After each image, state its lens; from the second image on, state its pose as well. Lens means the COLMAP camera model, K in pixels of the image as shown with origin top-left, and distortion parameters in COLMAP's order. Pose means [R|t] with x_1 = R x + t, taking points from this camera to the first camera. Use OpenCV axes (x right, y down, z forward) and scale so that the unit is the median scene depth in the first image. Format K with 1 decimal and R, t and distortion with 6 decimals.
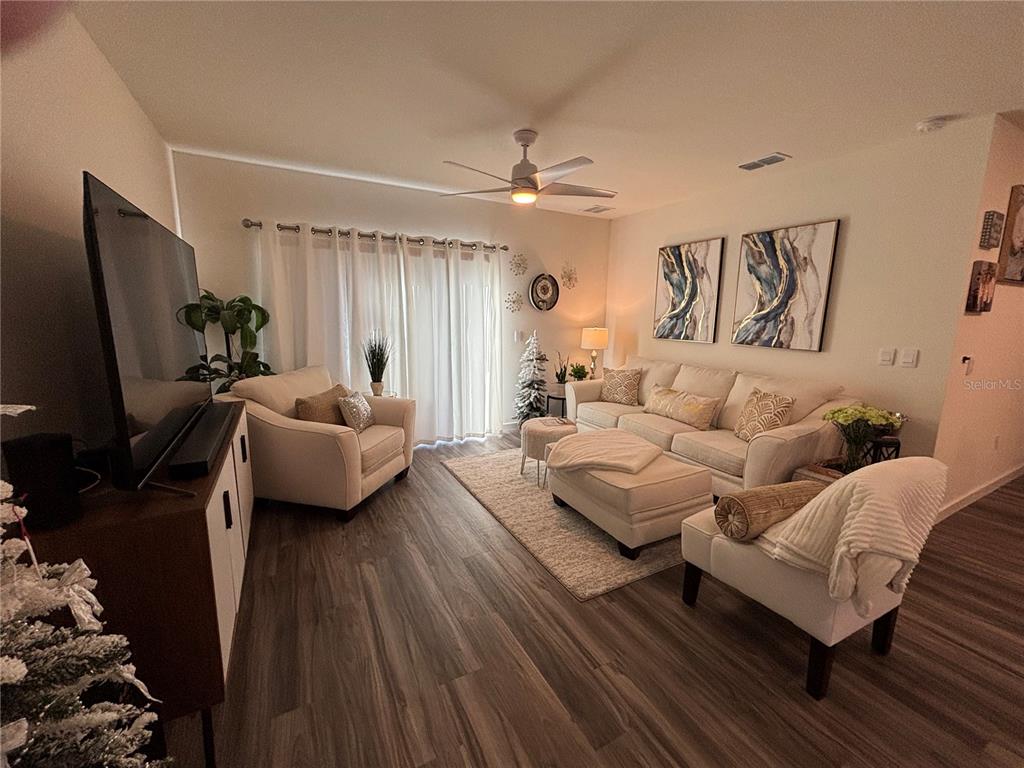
lens RADIAL K [[416.1, 0, 512.0], [0, 416.1, 384.0], [0, 0, 1]] dist [-0.000362, -0.000209]
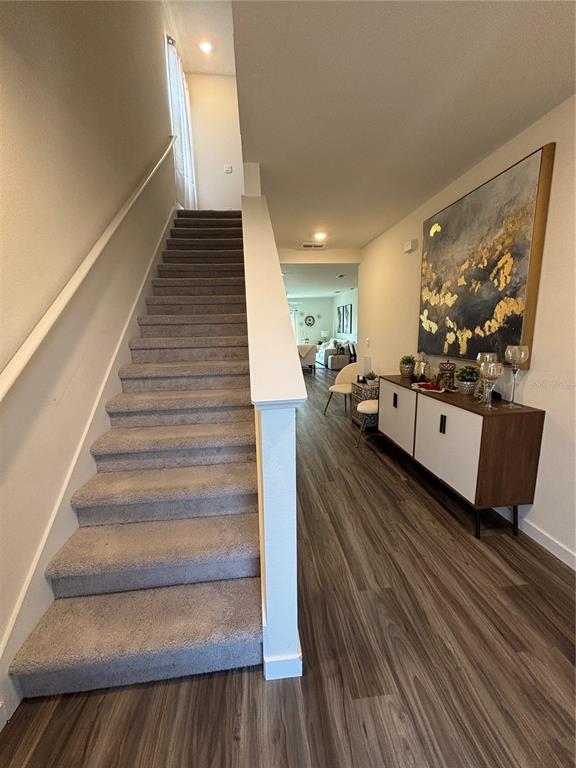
lens RADIAL K [[312.1, 0, 288.0], [0, 312.1, 384.0], [0, 0, 1]] dist [-0.000362, -0.000209]
pose [[0.928487, 0.037092, -0.369507, 1.542240], [-0.034750, 0.999312, 0.012992, 0.487702], [0.369734, 0.000778, 0.929137, -2.606748]]
